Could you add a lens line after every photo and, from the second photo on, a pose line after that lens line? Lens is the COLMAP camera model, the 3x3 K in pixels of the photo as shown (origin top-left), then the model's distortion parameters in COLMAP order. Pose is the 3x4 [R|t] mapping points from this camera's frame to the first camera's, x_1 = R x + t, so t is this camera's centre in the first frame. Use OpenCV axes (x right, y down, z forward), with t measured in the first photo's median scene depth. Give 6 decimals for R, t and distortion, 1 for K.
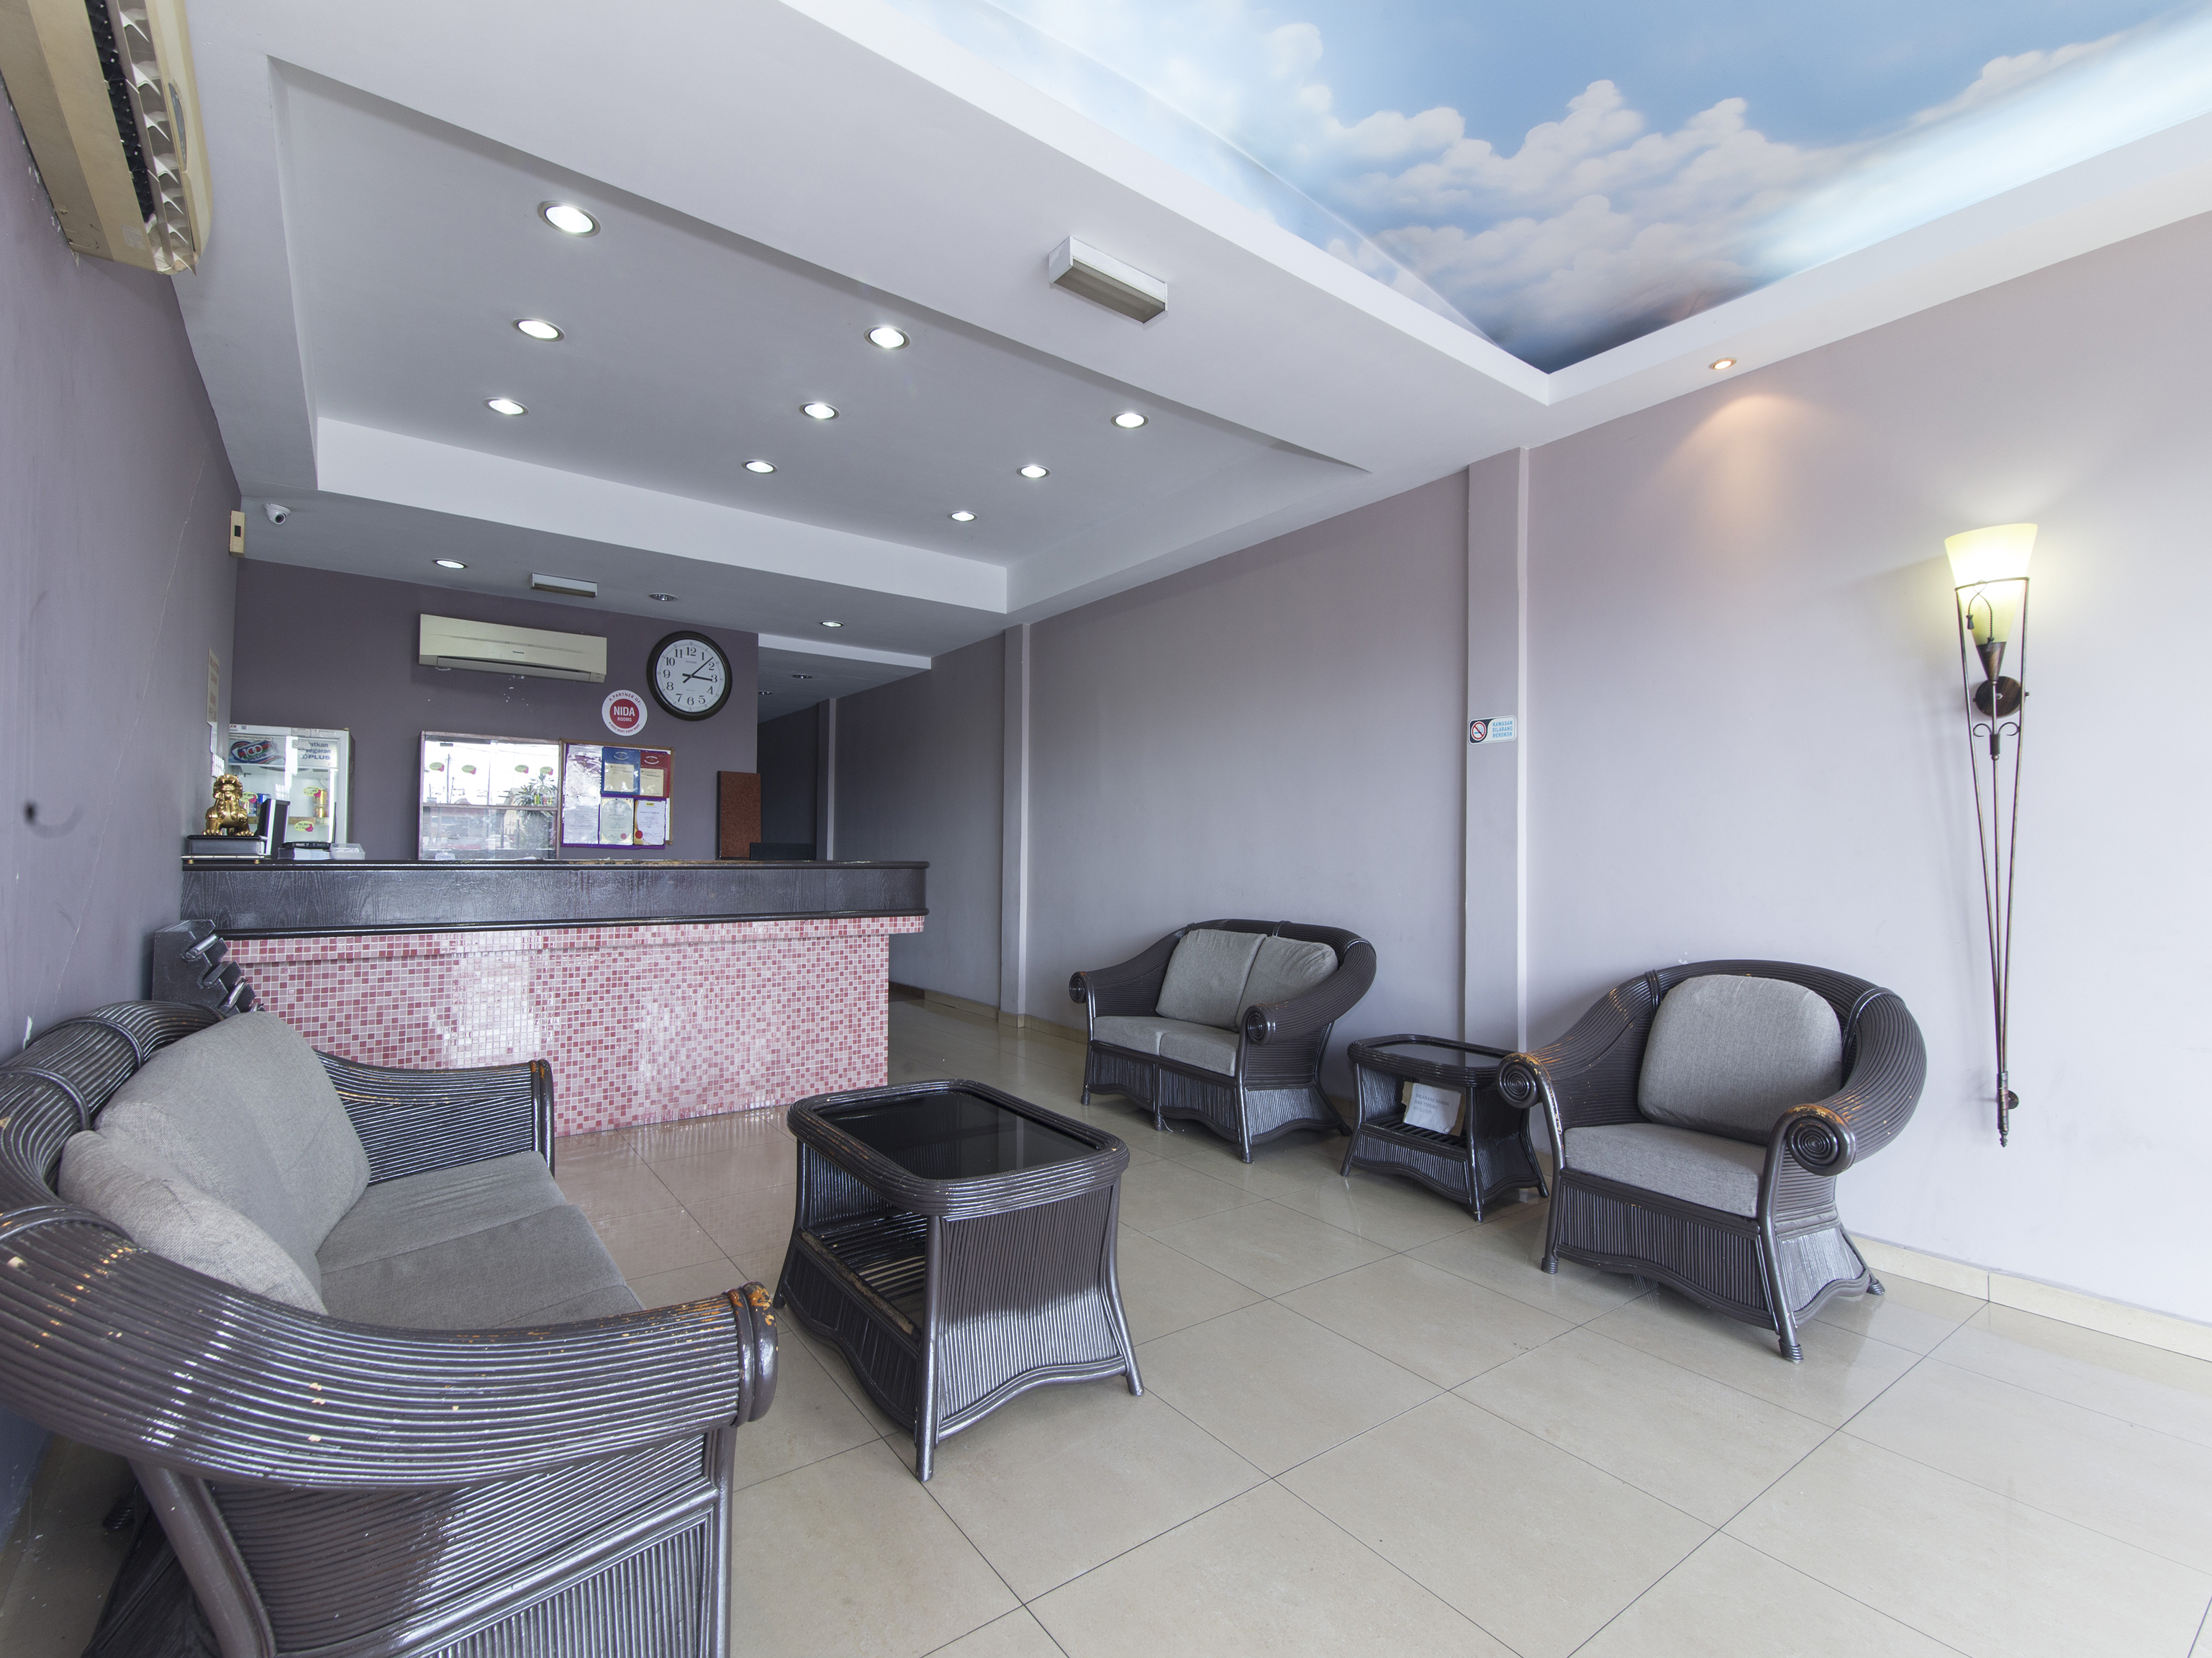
lens RADIAL K [[1001.3, 0, 1153.6], [0, 1001.3, 820.5], [0, 0, 1]] dist [0.027710, -0.000519]
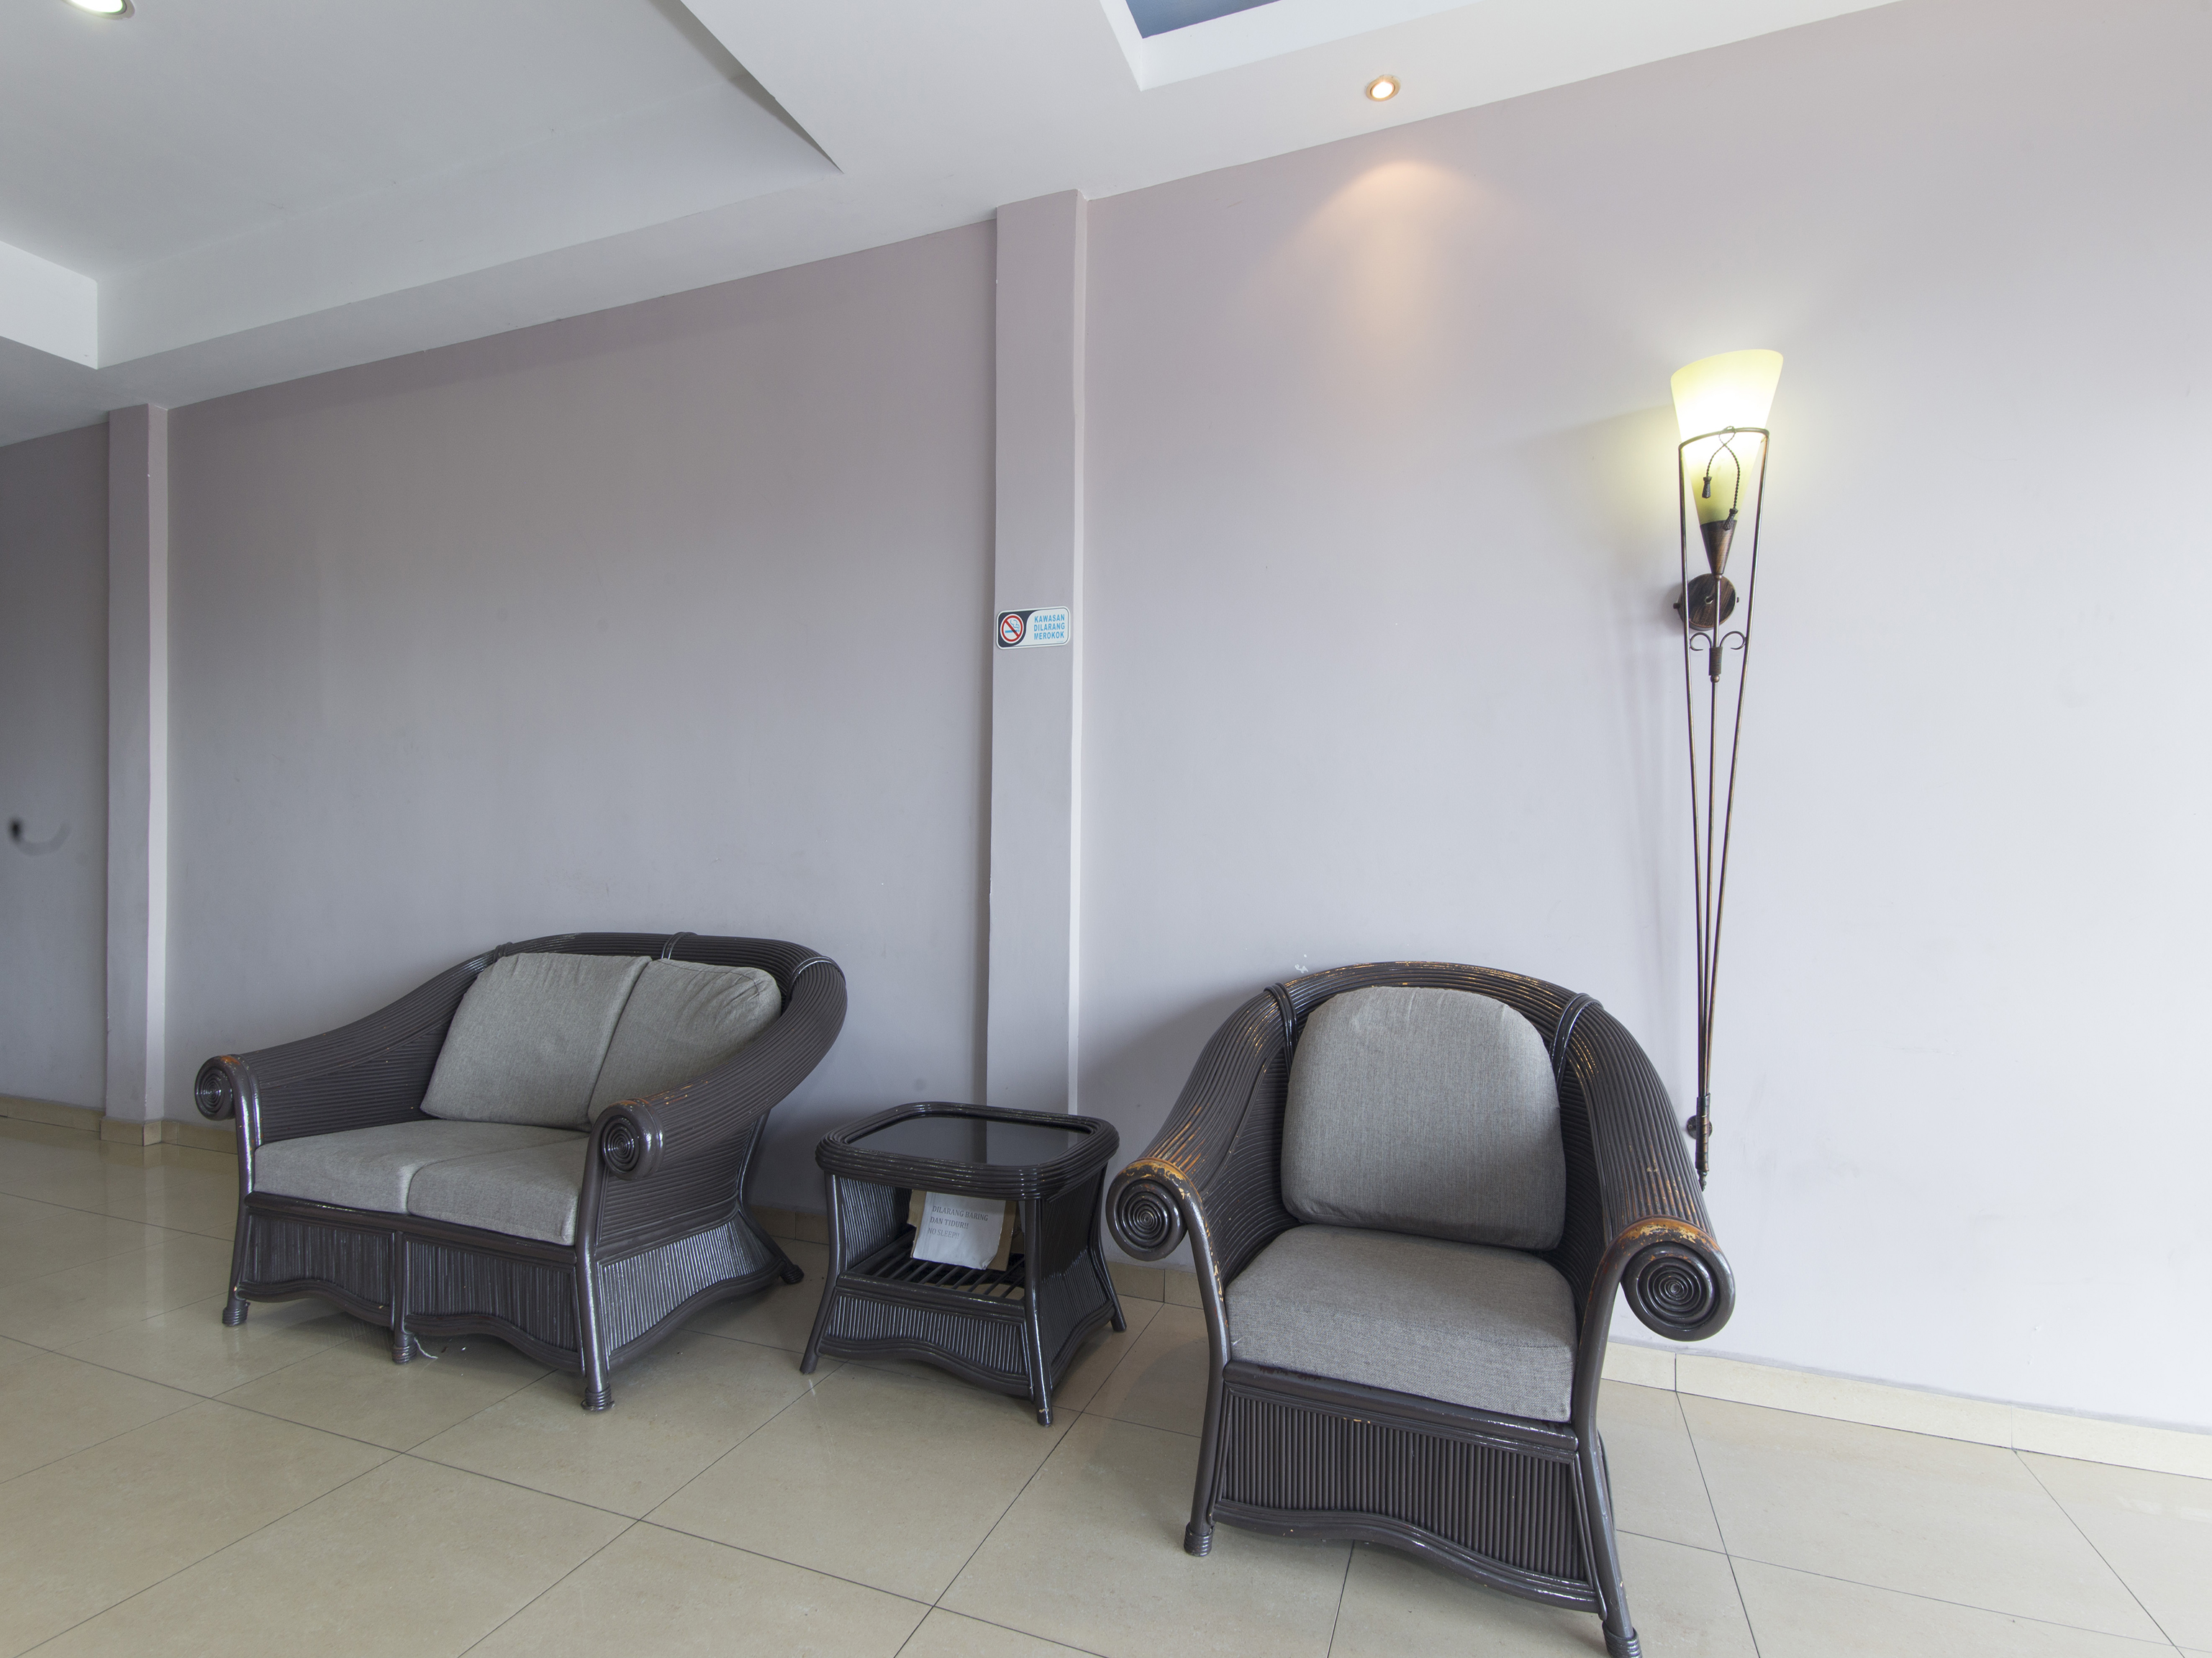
lens RADIAL K [[1001.8, 0, 1143.8], [0, 1001.8, 854.9], [0, 0, 1]] dist [0.032159, -0.009909]
pose [[0.848529, -0.003785, 0.529135, 0.051943], [-0.016584, 0.999293, 0.033741, 0.033265], [-0.528889, -0.037405, 0.847866, 0.397464]]
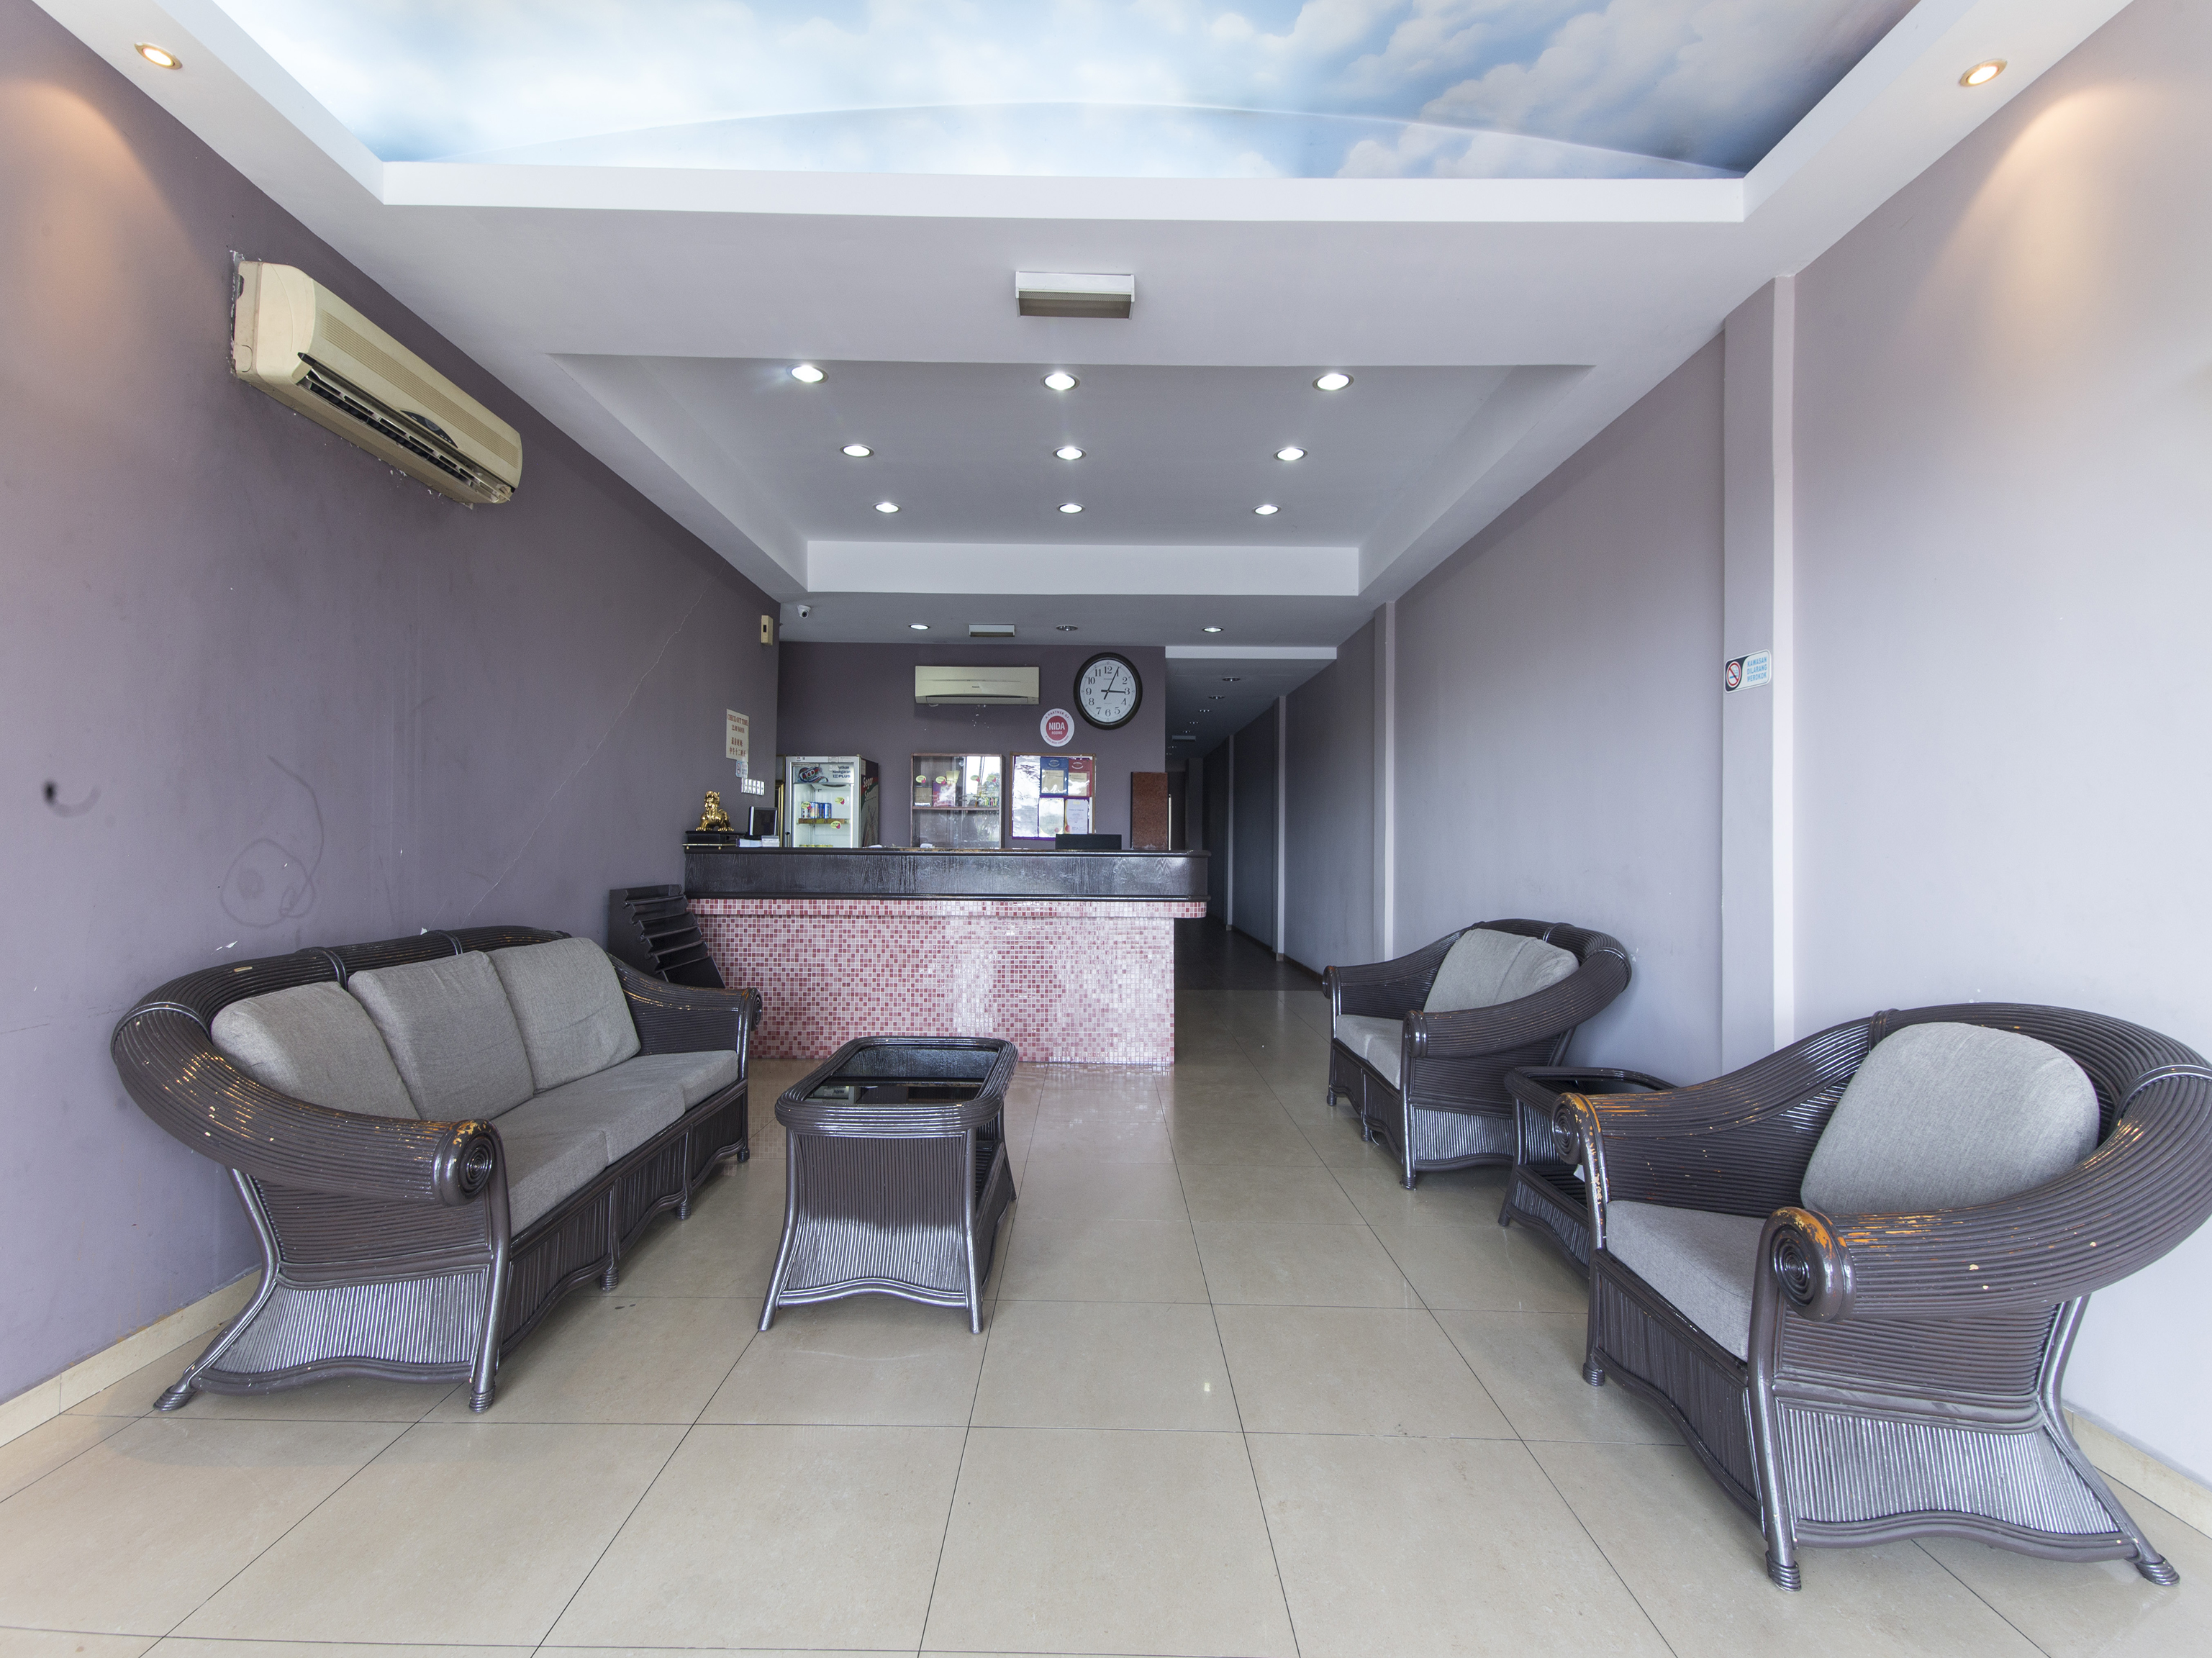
lens RADIAL K [[1024.8, 0, 1108.1], [0, 1024.8, 815.3], [0, 0, 1]] dist [0.031697, -0.010538]
pose [[0.791523, -0.019600, -0.610825, 0.420527], [0.020131, 0.999779, -0.005994, 0.010131], [0.610808, -0.007552, 0.791743, 0.110562]]
